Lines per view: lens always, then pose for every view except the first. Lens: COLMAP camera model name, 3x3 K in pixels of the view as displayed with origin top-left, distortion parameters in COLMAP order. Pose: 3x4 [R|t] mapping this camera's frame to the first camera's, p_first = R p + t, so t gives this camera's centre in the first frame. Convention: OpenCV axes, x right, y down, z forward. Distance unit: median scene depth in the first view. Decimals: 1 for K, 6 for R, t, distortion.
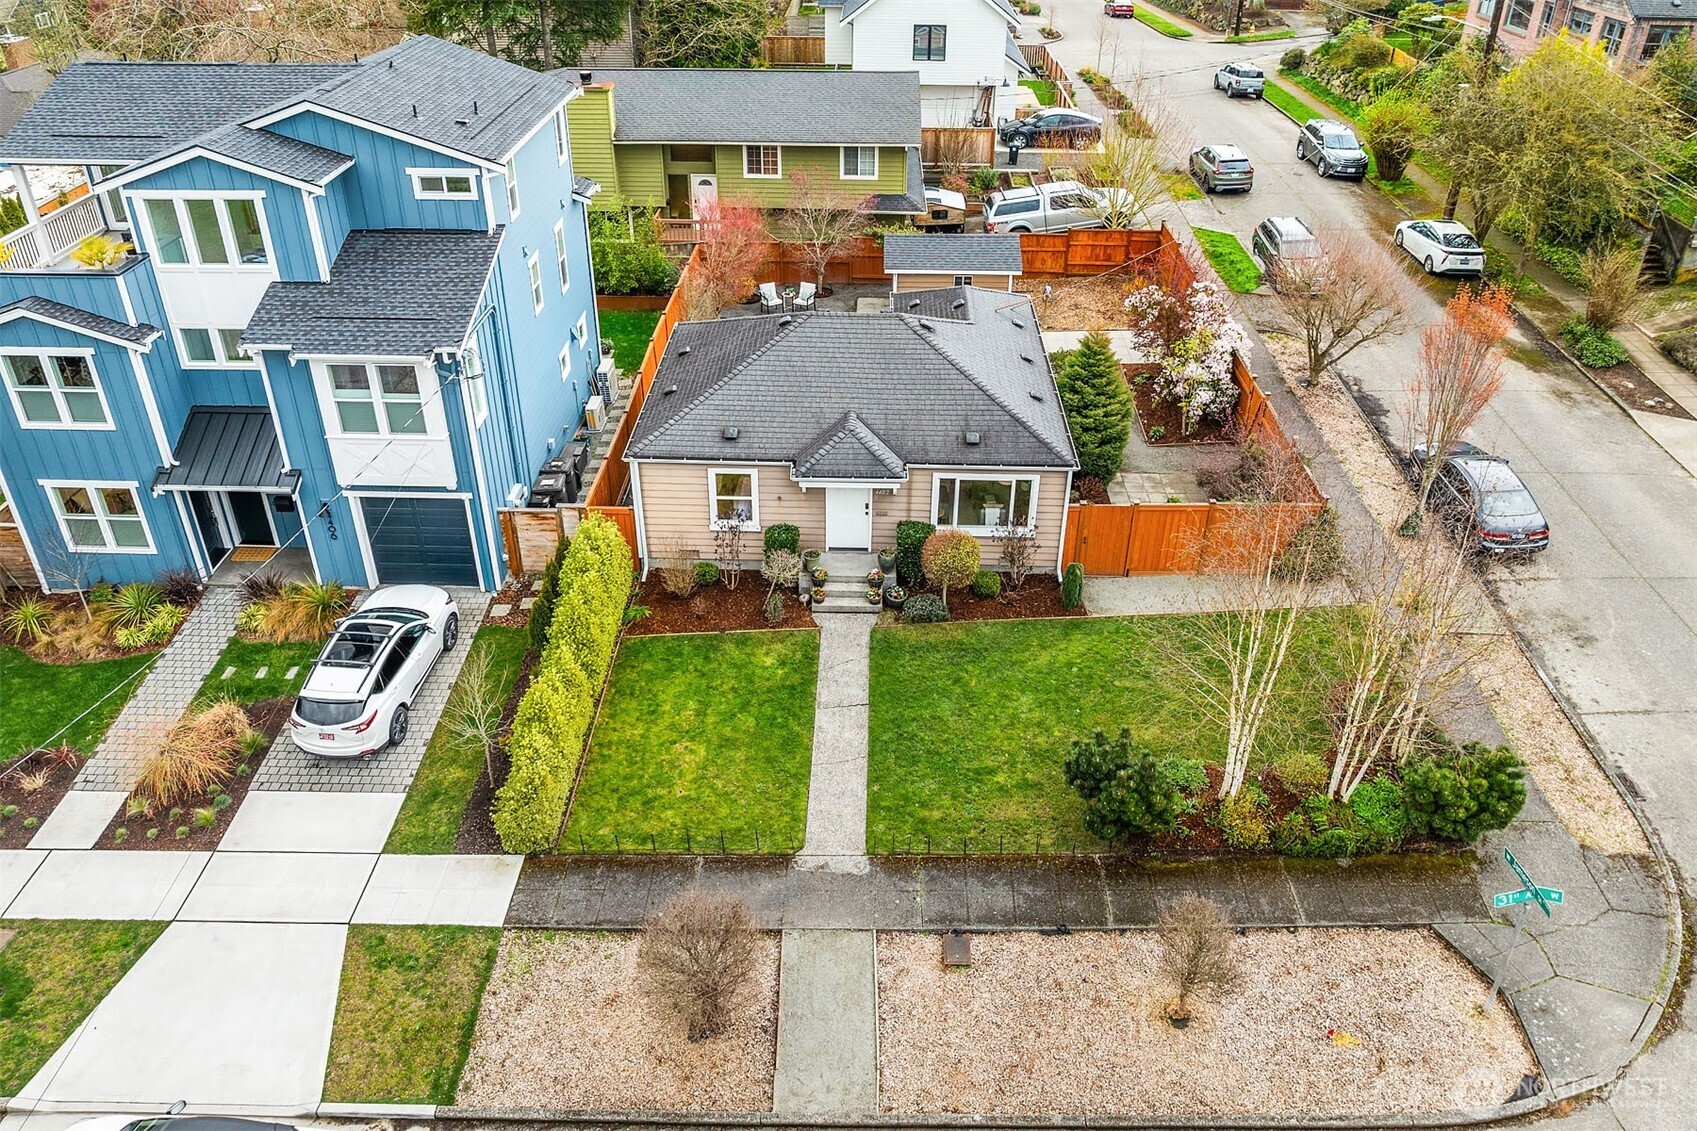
lens RADIAL K [[1301.1, 0, 848.5], [0, 1301.1, 565.5], [0, 0, 1]] dist [-0.033696, 0.000751]
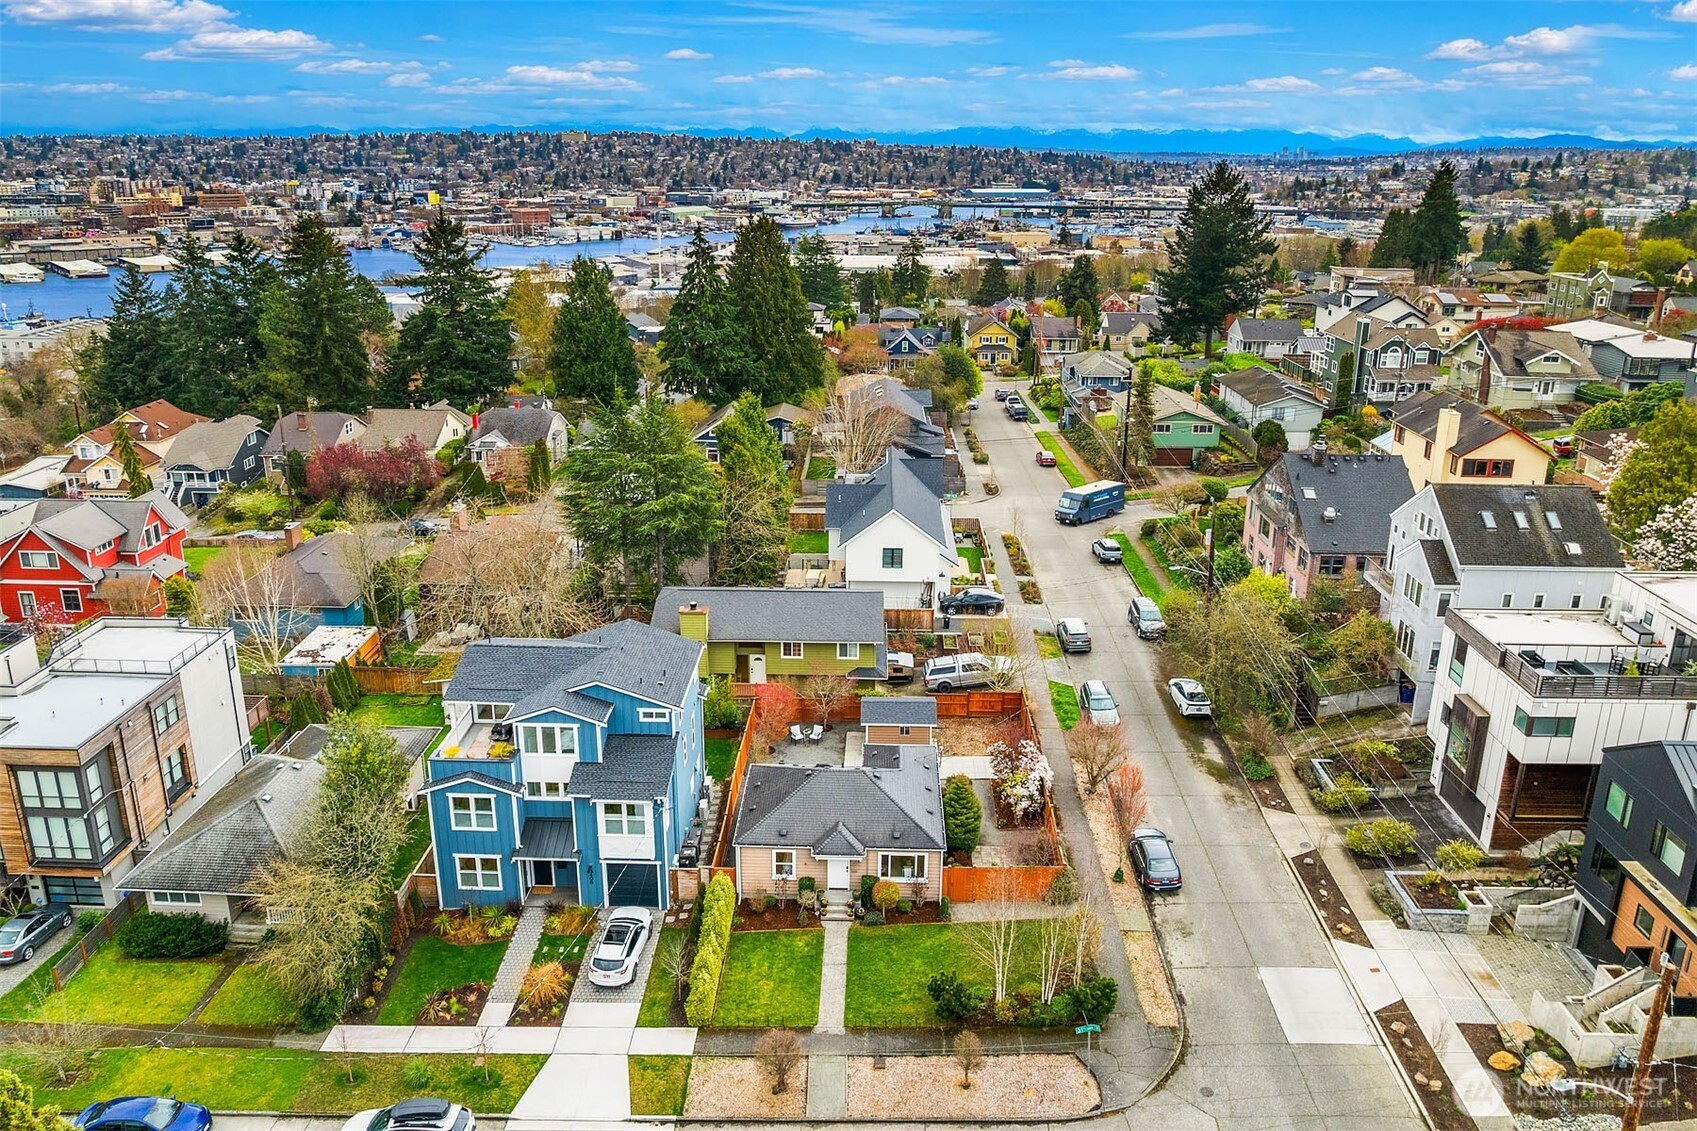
lens RADIAL K [[1241.8, 0, 852.9], [0, 1241.8, 529.0], [0, 0, 1]] dist [-0.001529, -0.081011]
pose [[0.999996, 0.001530, 0.002501, 0.017873], [-0.000792, 0.962232, -0.272228, -0.026904], [-0.002824, 0.272225, 0.962229, -1.099104]]
